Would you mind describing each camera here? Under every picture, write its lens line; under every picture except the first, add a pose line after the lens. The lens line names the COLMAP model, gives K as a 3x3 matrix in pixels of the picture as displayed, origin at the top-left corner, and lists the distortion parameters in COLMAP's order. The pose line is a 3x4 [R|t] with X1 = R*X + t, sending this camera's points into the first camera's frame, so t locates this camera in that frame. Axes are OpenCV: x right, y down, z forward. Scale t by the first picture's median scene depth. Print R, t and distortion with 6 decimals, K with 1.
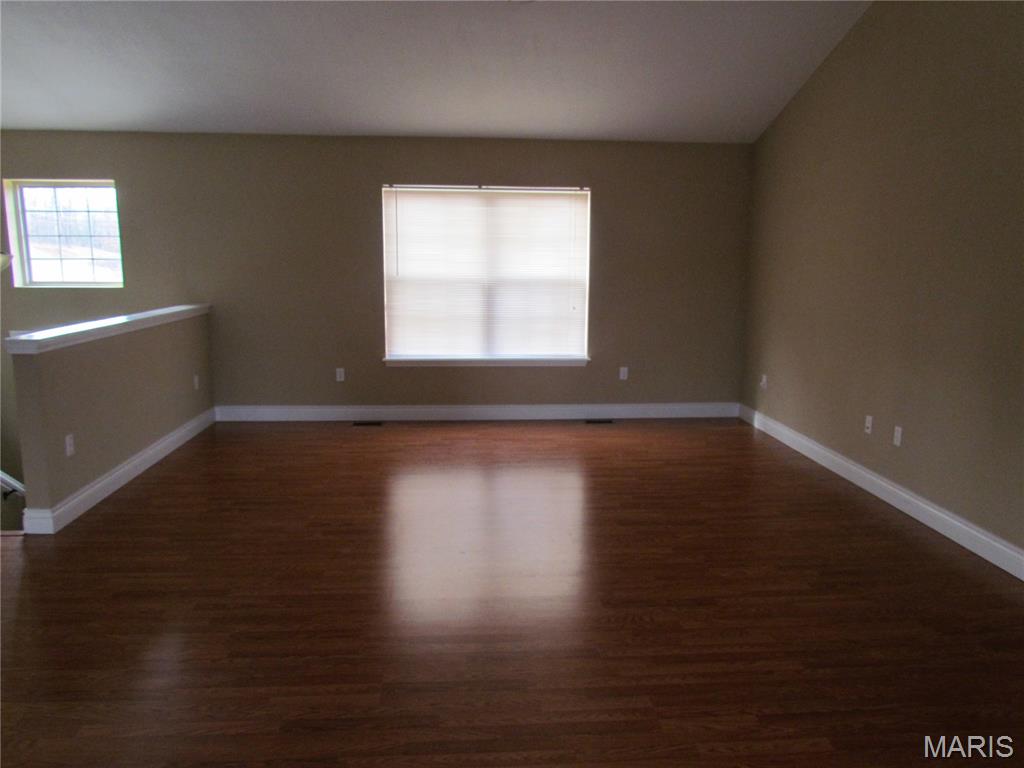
lens RADIAL K [[733.8, 0, 517.6], [0, 733.8, 389.6], [0, 0, 1]] dist [-0.028917, 0.006341]
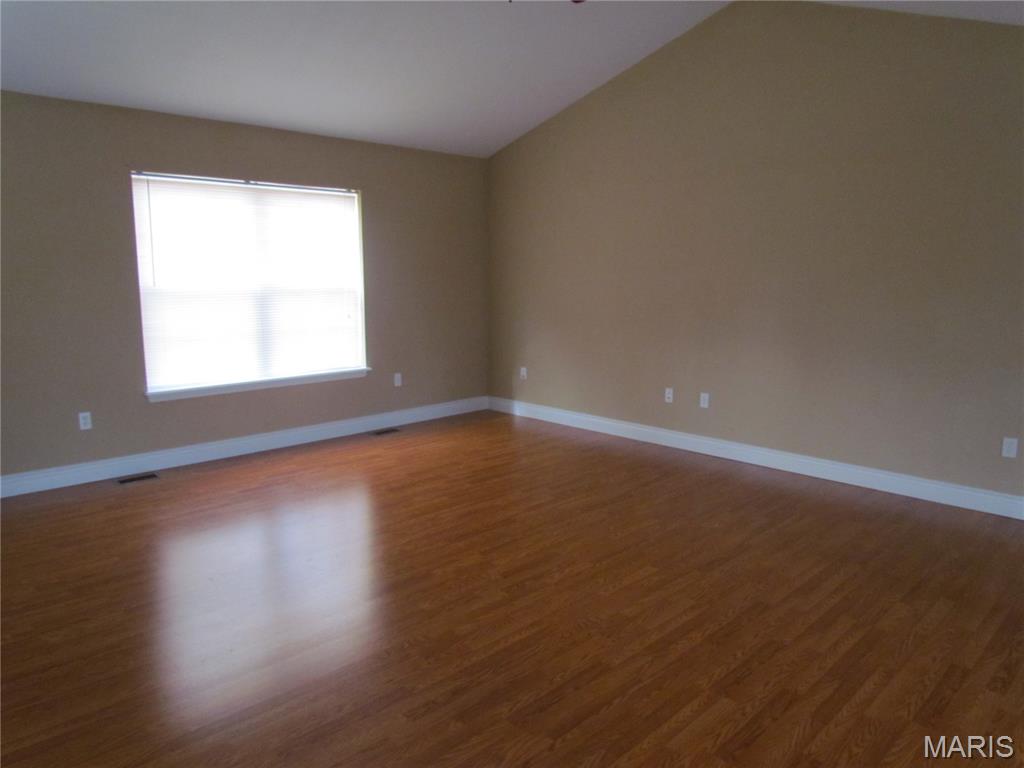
lens RADIAL K [[733.8, 0, 517.6], [0, 733.8, 377.0], [0, 0, 1]] dist [-0.028917, 0.006341]
pose [[0.753780, -0.101383, 0.649258, -0.387379], [0.116876, 0.992958, 0.019361, -0.027353], [-0.646649, 0.061289, 0.760321, 0.152933]]
